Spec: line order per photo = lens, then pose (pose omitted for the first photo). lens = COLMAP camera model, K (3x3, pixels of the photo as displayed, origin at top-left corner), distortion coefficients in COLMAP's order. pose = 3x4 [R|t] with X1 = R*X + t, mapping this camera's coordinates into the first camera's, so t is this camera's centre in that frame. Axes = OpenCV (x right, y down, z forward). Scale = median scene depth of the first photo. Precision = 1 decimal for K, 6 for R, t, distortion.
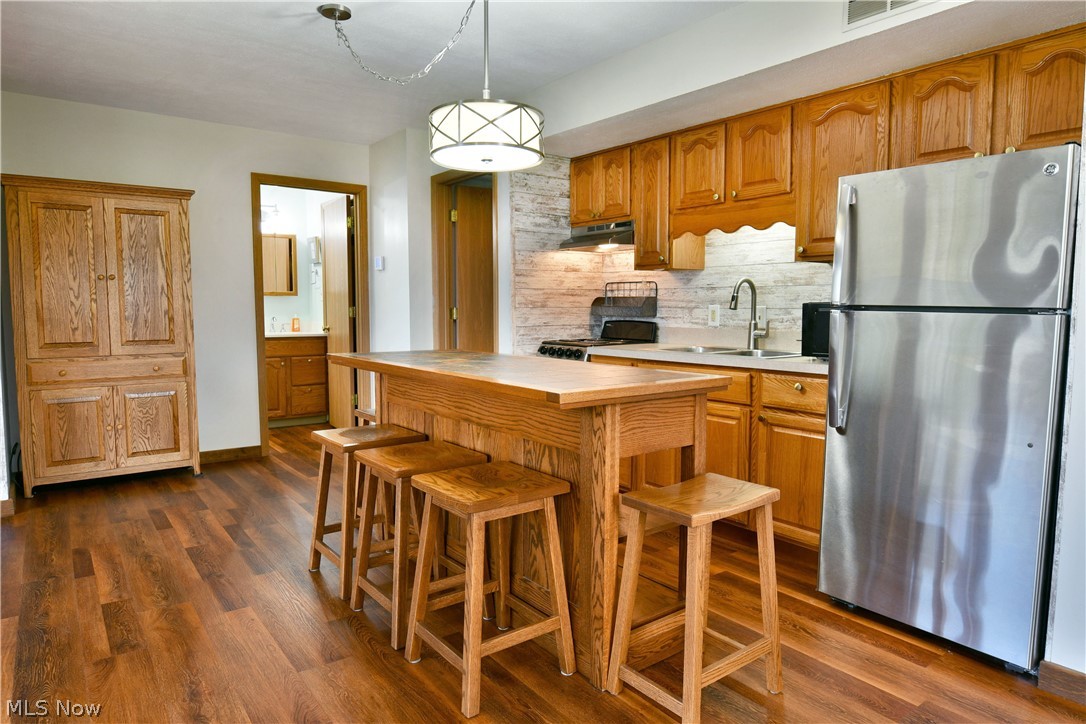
lens RADIAL K [[662.0, 0, 536.3], [0, 662.0, 360.1], [0, 0, 1]] dist [-0.014914, -0.003203]
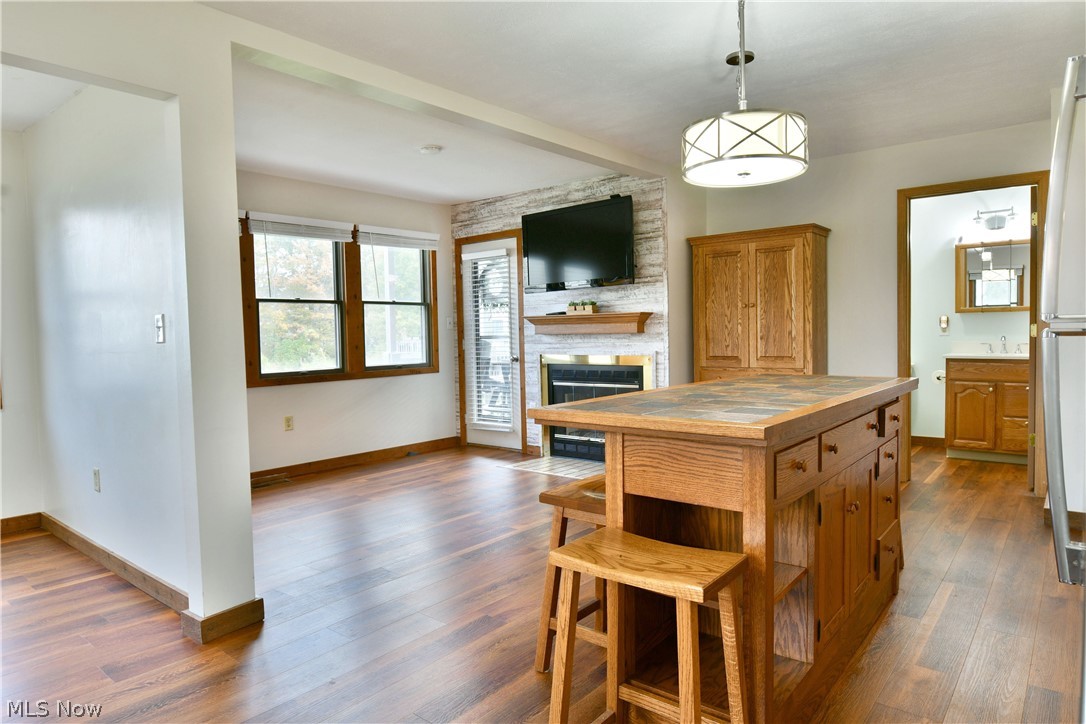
lens RADIAL K [[662.0, 0, 540.7], [0, 662.0, 363.5], [0, 0, 1]] dist [-0.014914, -0.003203]
pose [[0.235153, 0.040567, -0.971111, 0.606809], [-0.059134, 0.997875, 0.027366, -0.032077], [0.970158, 0.050990, 0.237052, 0.393681]]
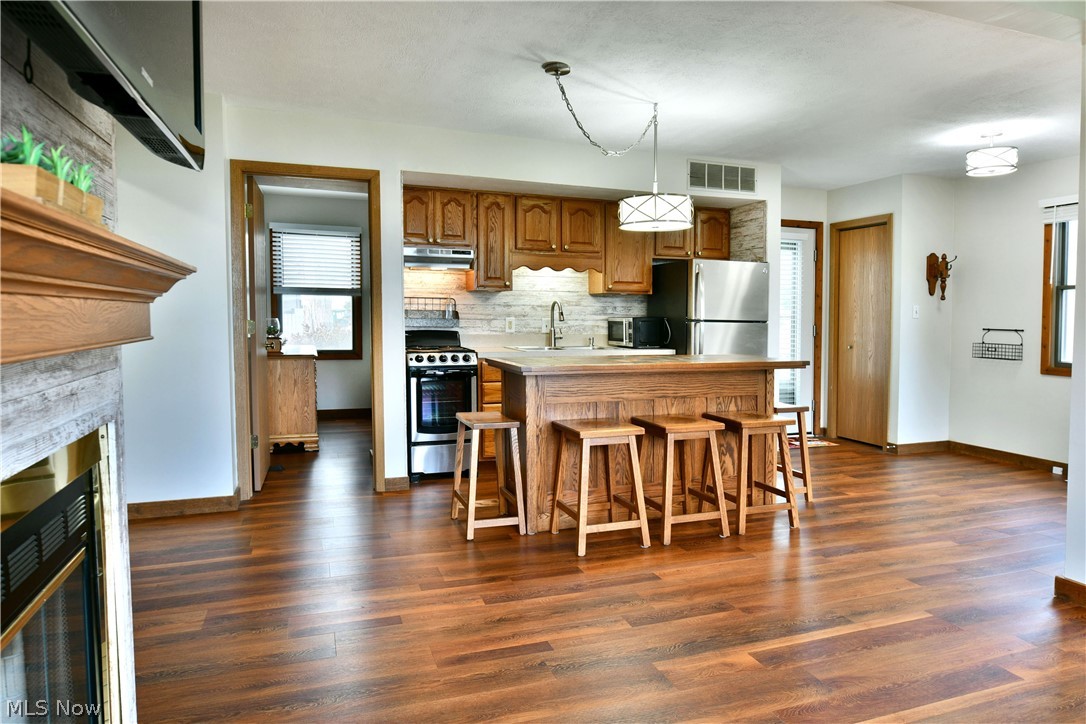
lens RADIAL K [[662.0, 0, 532.2], [0, 662.0, 343.0], [0, 0, 1]] dist [-0.014914, -0.003203]
pose [[0.308053, -0.041198, 0.950477, -1.272865], [0.070897, 0.997278, 0.020249, -0.065547], [-0.948724, 0.061148, 0.310135, 0.629888]]
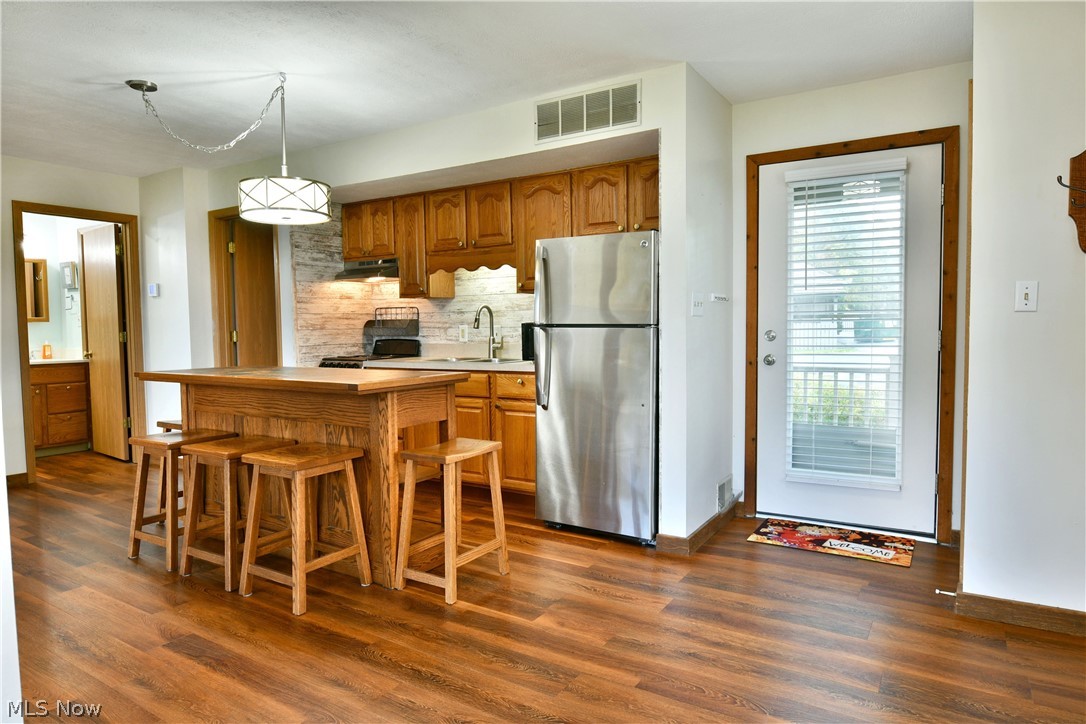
lens RADIAL K [[662.0, 0, 539.2], [0, 662.0, 362.4], [0, 0, 1]] dist [-0.014914, -0.003203]
pose [[0.936202, -0.032174, 0.349986, -0.055506], [0.042229, 0.998884, -0.021133, 0.026630], [-0.348916, 0.034564, 0.936516, -0.308092]]
